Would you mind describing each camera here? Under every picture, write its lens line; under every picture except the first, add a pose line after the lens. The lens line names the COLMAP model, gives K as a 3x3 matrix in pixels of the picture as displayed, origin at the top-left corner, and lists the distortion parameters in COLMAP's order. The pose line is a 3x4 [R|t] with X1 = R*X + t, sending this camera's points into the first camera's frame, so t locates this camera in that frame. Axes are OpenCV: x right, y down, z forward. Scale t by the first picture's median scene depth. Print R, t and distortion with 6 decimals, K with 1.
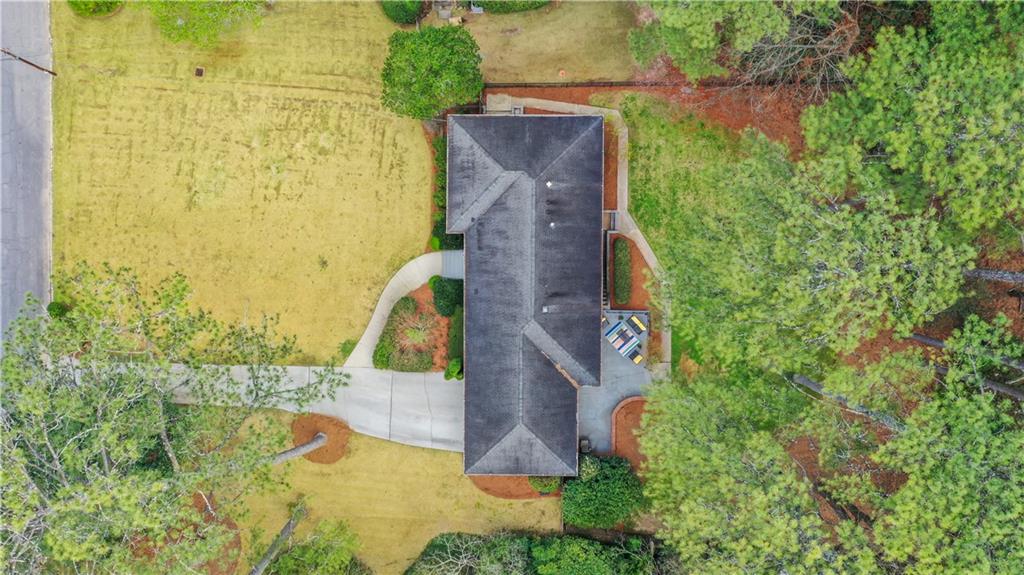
lens RADIAL K [[829.6, 0, 511.9], [0, 829.6, 287.7], [0, 0, 1]] dist [-0.011774, -0.002155]
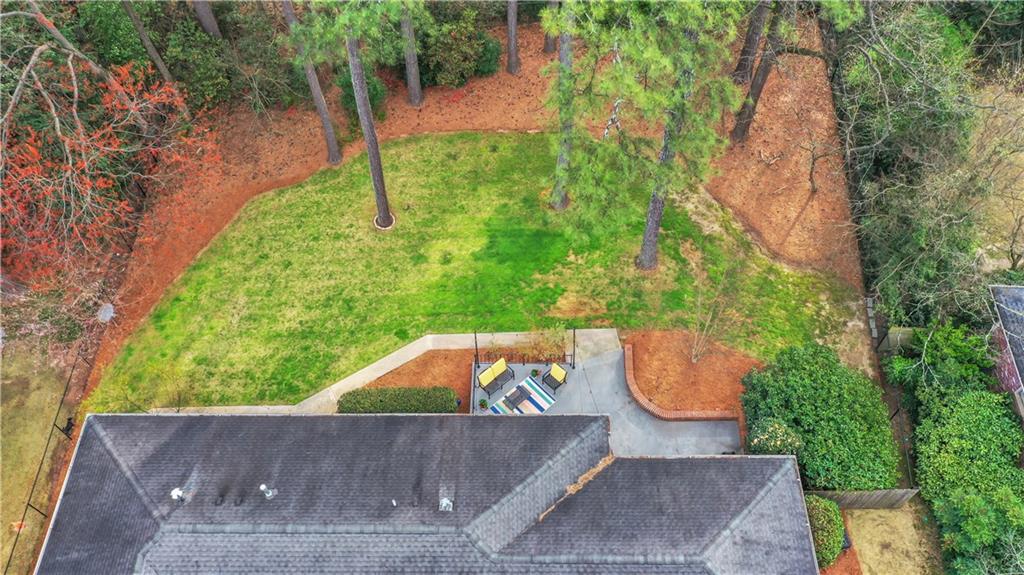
lens RADIAL K [[829.6, 0, 512.4], [0, 829.6, 287.1], [0, 0, 1]] dist [-0.011774, -0.002155]
pose [[-0.000792, -0.809780, 0.586733, -0.128114], [0.998468, -0.033107, -0.044346, 0.084736], [0.055335, 0.585799, 0.808565, 0.533767]]
